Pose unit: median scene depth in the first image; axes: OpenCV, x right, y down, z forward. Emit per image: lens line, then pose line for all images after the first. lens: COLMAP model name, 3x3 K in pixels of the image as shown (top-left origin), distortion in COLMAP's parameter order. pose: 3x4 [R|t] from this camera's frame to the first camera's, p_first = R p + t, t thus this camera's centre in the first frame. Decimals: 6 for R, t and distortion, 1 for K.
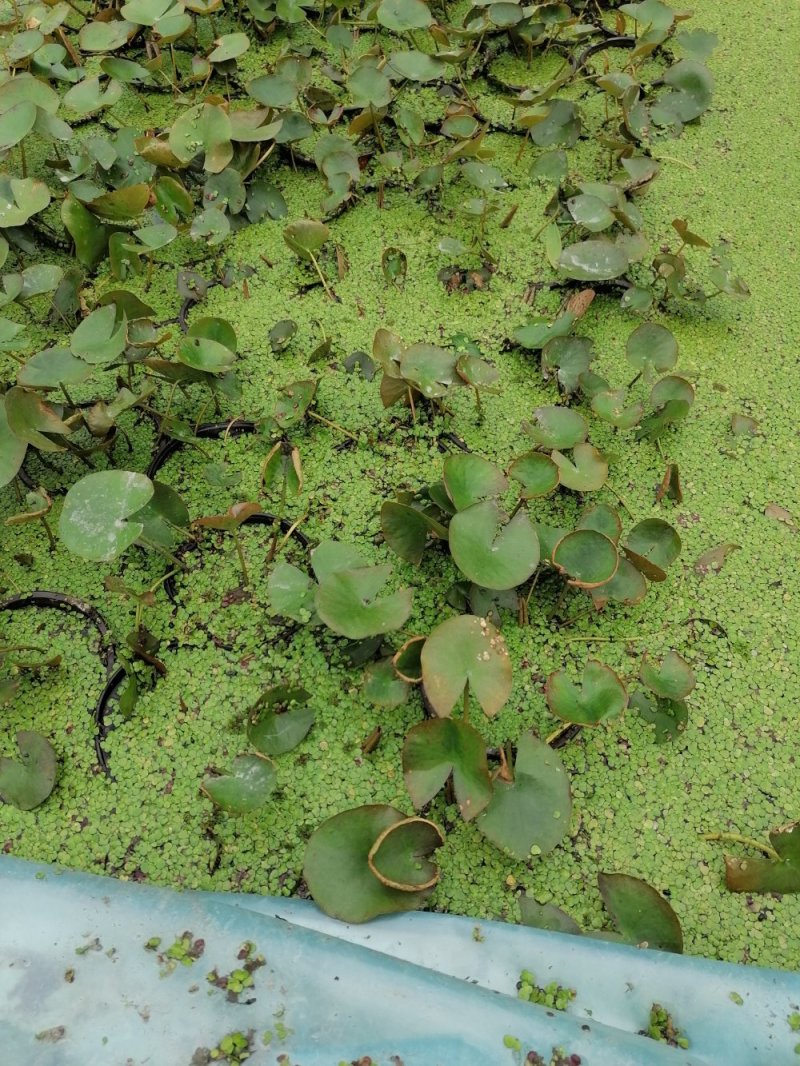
lens RADIAL K [[760.7, 0, 402.0], [0, 760.7, 526.8], [0, 0, 1]] dist [0.068702, -0.098904]
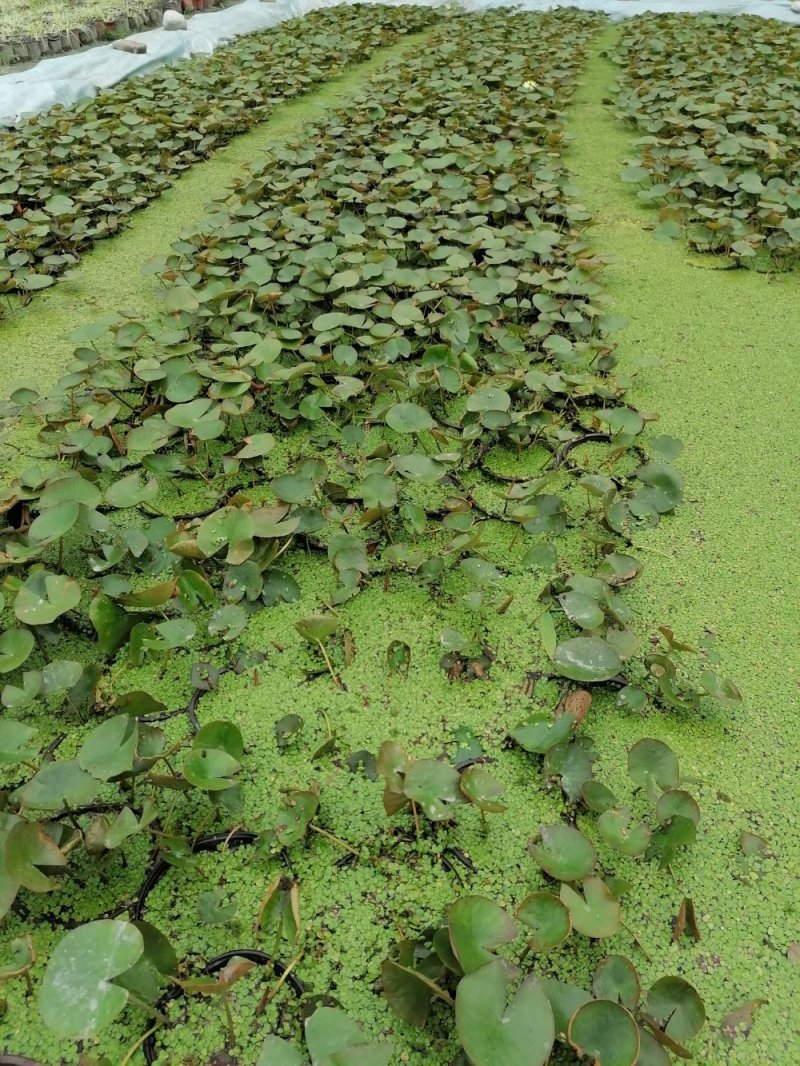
lens RADIAL K [[760.7, 0, 402.0], [0, 760.7, 526.8], [0, 0, 1]] dist [0.068702, -0.098904]
pose [[0.999935, 0.011426, -0.000416, -0.007959], [-0.010960, 0.947531, -0.319476, -0.196720], [-0.003256, 0.319459, 0.947594, -0.058976]]
